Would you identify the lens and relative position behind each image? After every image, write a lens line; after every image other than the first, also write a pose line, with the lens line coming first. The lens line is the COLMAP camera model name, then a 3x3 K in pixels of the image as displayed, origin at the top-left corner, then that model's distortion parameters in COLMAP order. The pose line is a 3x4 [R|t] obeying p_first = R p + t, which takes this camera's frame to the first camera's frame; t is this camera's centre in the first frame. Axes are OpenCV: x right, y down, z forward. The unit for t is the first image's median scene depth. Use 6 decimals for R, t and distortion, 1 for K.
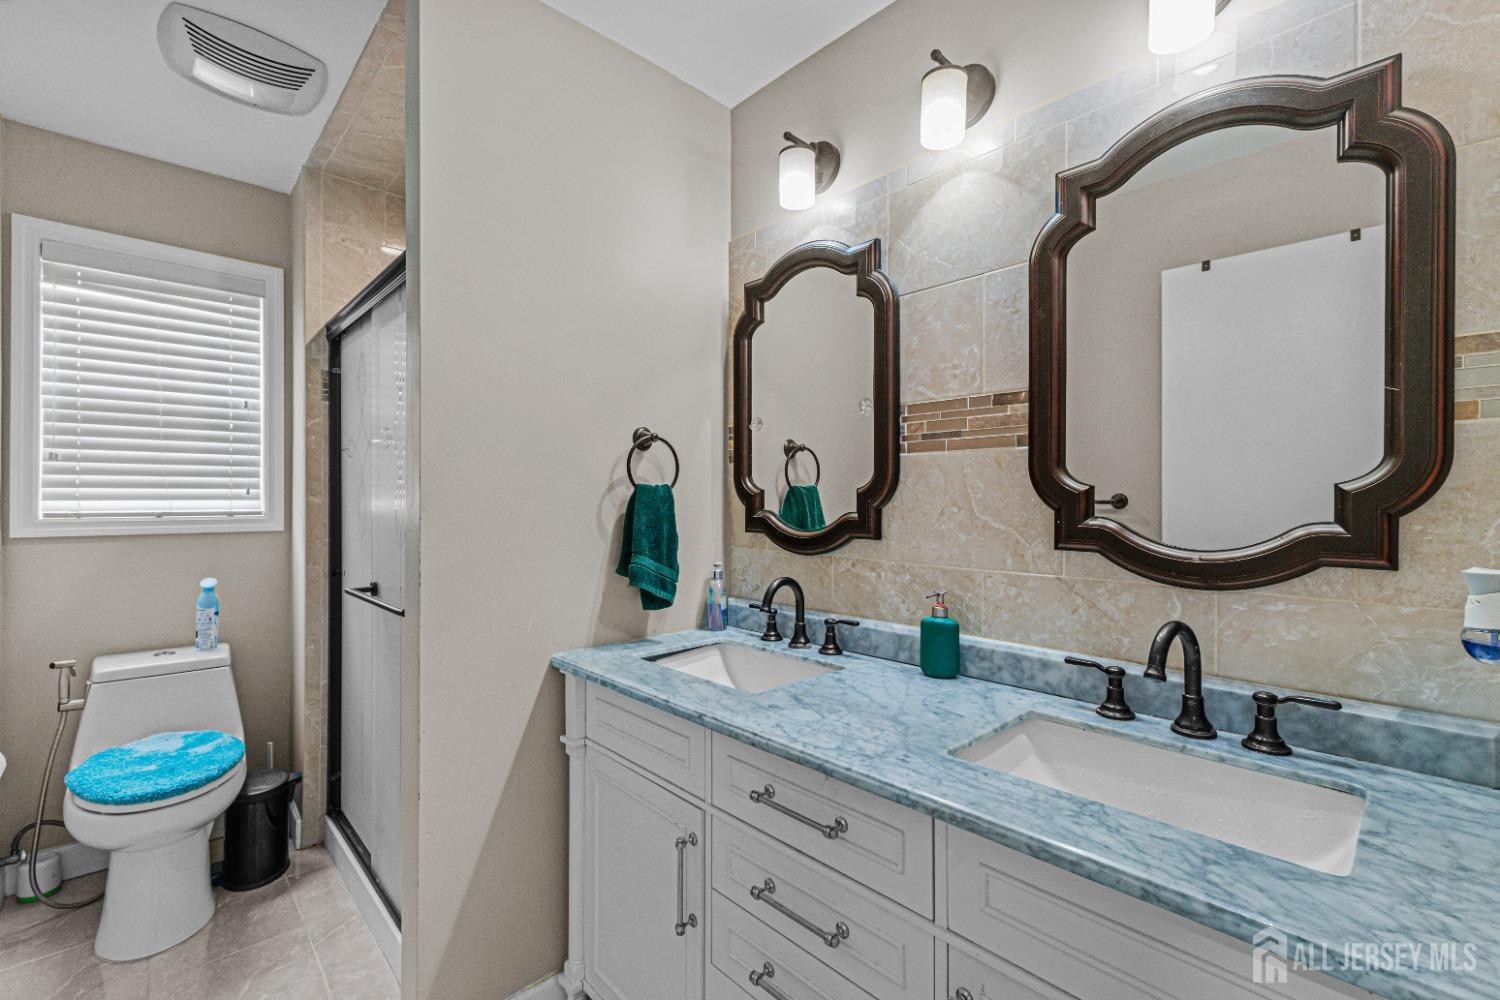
lens RADIAL K [[635.3, 0, 747.2], [0, 635.3, 492.7], [0, 0, 1]] dist [0.008151, -0.000040]
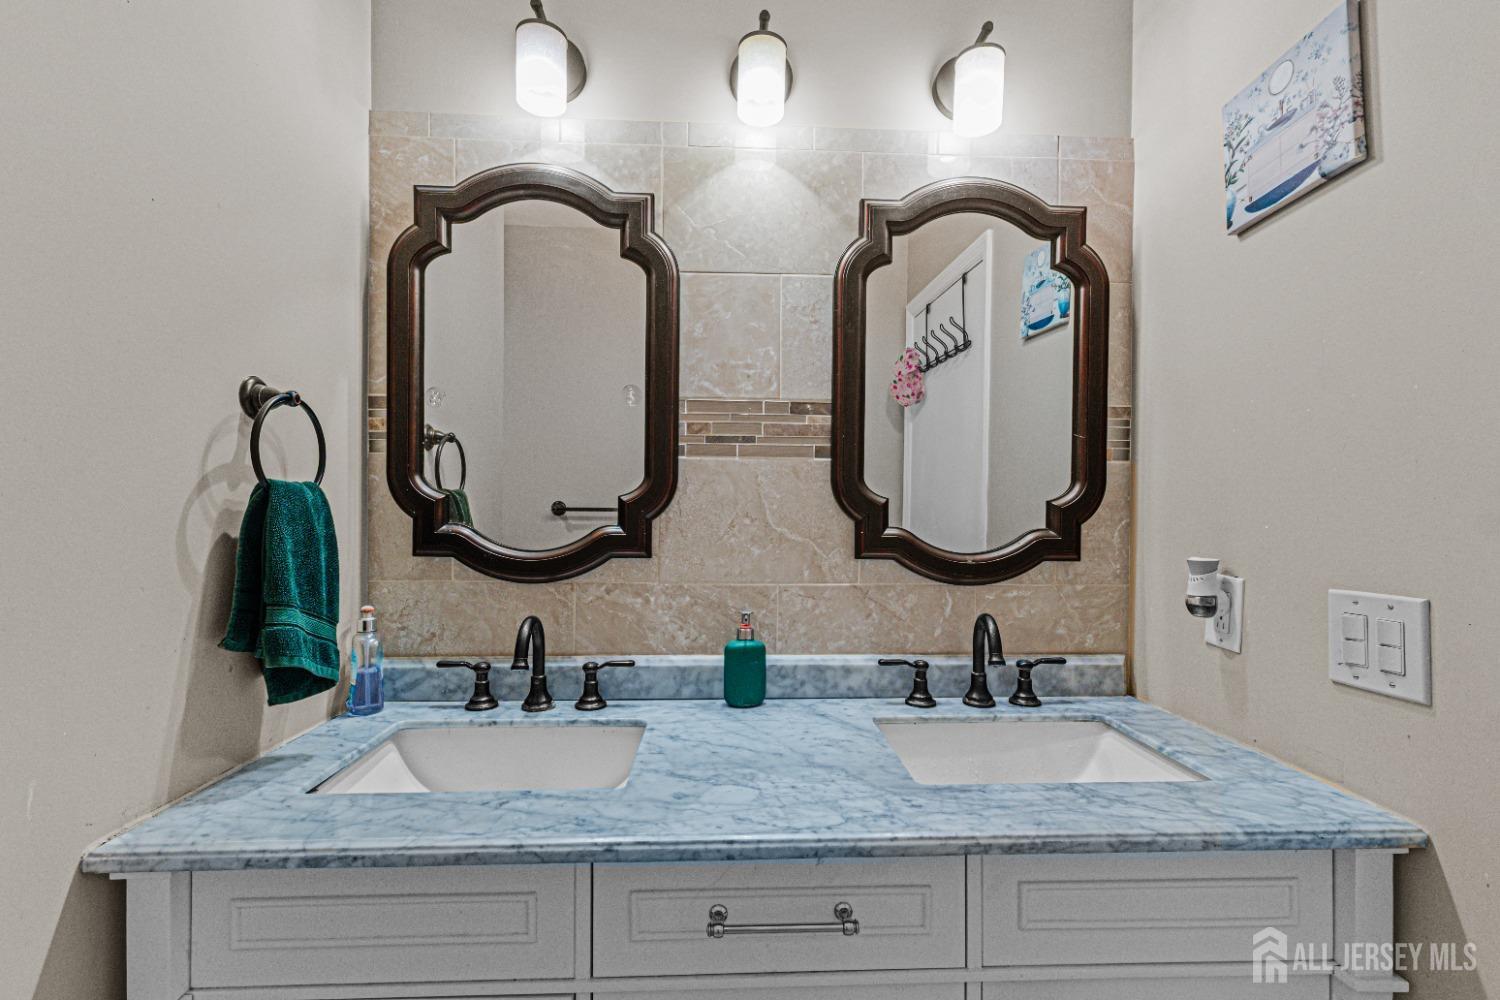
lens RADIAL K [[650.8, 0, 749.7], [0, 650.8, 508.2], [0, 0, 1]] dist [0.003416, 0.000753]
pose [[0.660678, 0.006480, 0.750641, -0.395261], [-0.014739, 0.999882, 0.004341, 0.003849], [-0.750524, -0.013932, 0.660696, 0.389006]]
